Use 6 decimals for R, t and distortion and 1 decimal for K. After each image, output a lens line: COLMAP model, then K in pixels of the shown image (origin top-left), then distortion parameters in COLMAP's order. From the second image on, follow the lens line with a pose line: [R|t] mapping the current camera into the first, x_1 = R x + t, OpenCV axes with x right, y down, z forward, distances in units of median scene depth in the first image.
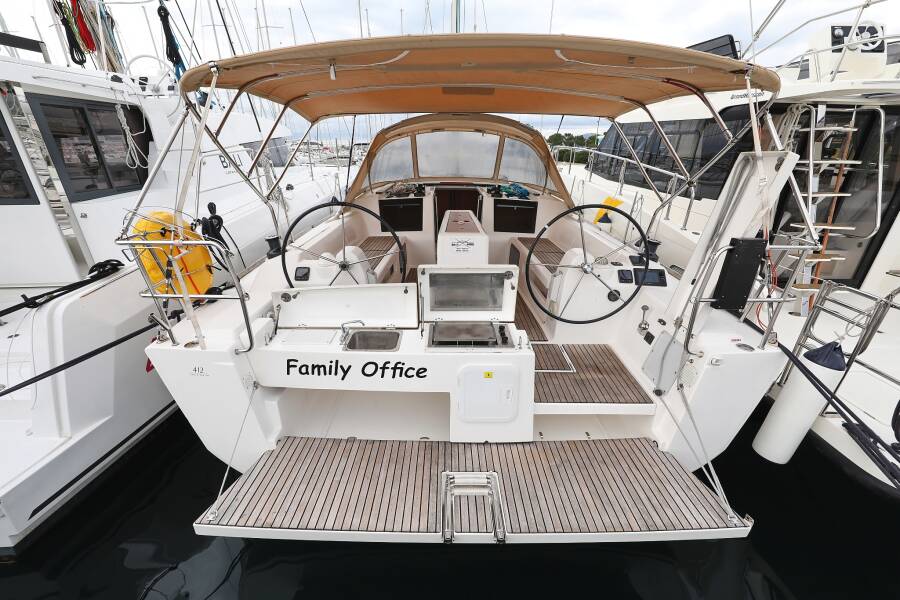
lens RADIAL K [[368.5, 0, 450.0], [0, 368.5, 300.0], [0, 0, 1]] dist [0.001075, -0.000947]
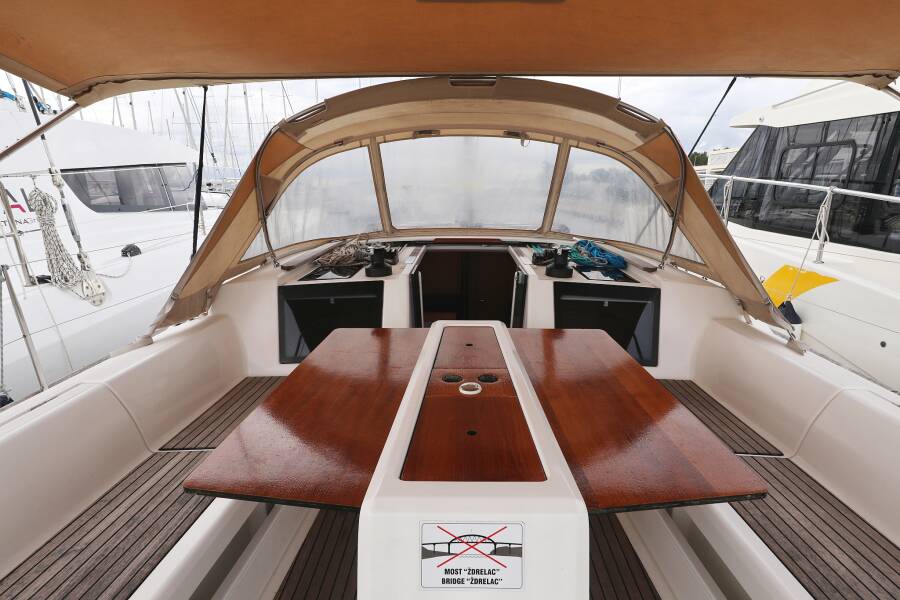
lens RADIAL K [[468.7, 0, 456.0], [0, 468.7, 311.6], [0, 0, 1]] dist [0.008563, -0.000110]
pose [[0.999685, -0.000610, -0.025089, 0.028654], [-0.002609, 0.991760, -0.128079, -0.227020], [0.024960, 0.128105, 0.991447, 0.621809]]
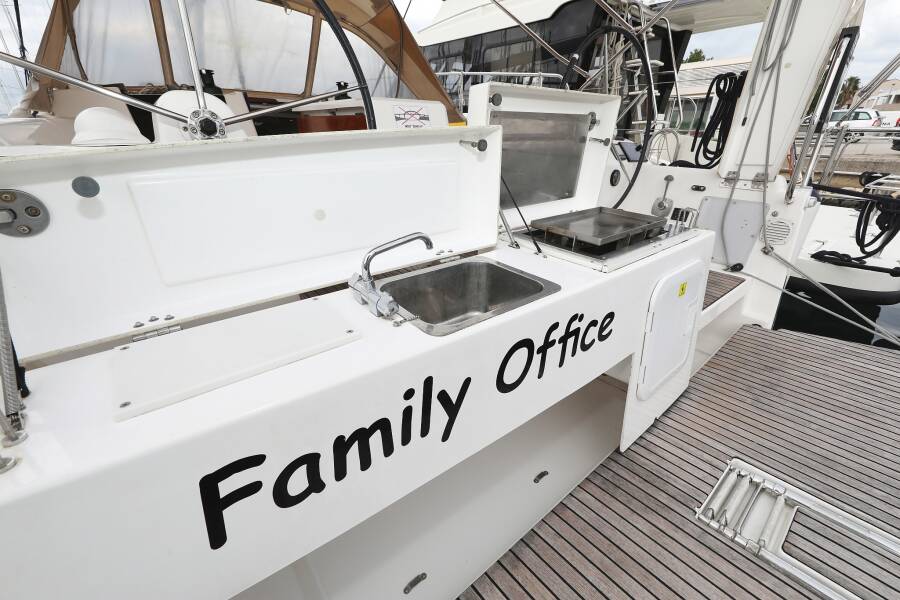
lens RADIAL K [[368.5, 0, 450.0], [0, 368.5, 300.0], [0, 0, 1]] dist [0.001075, -0.000947]
pose [[0.777844, -0.263978, 0.570329, -0.265975], [0.244968, 0.963079, 0.111664, 0.051880], [-0.578749, 0.052855, 0.813791, 0.479280]]
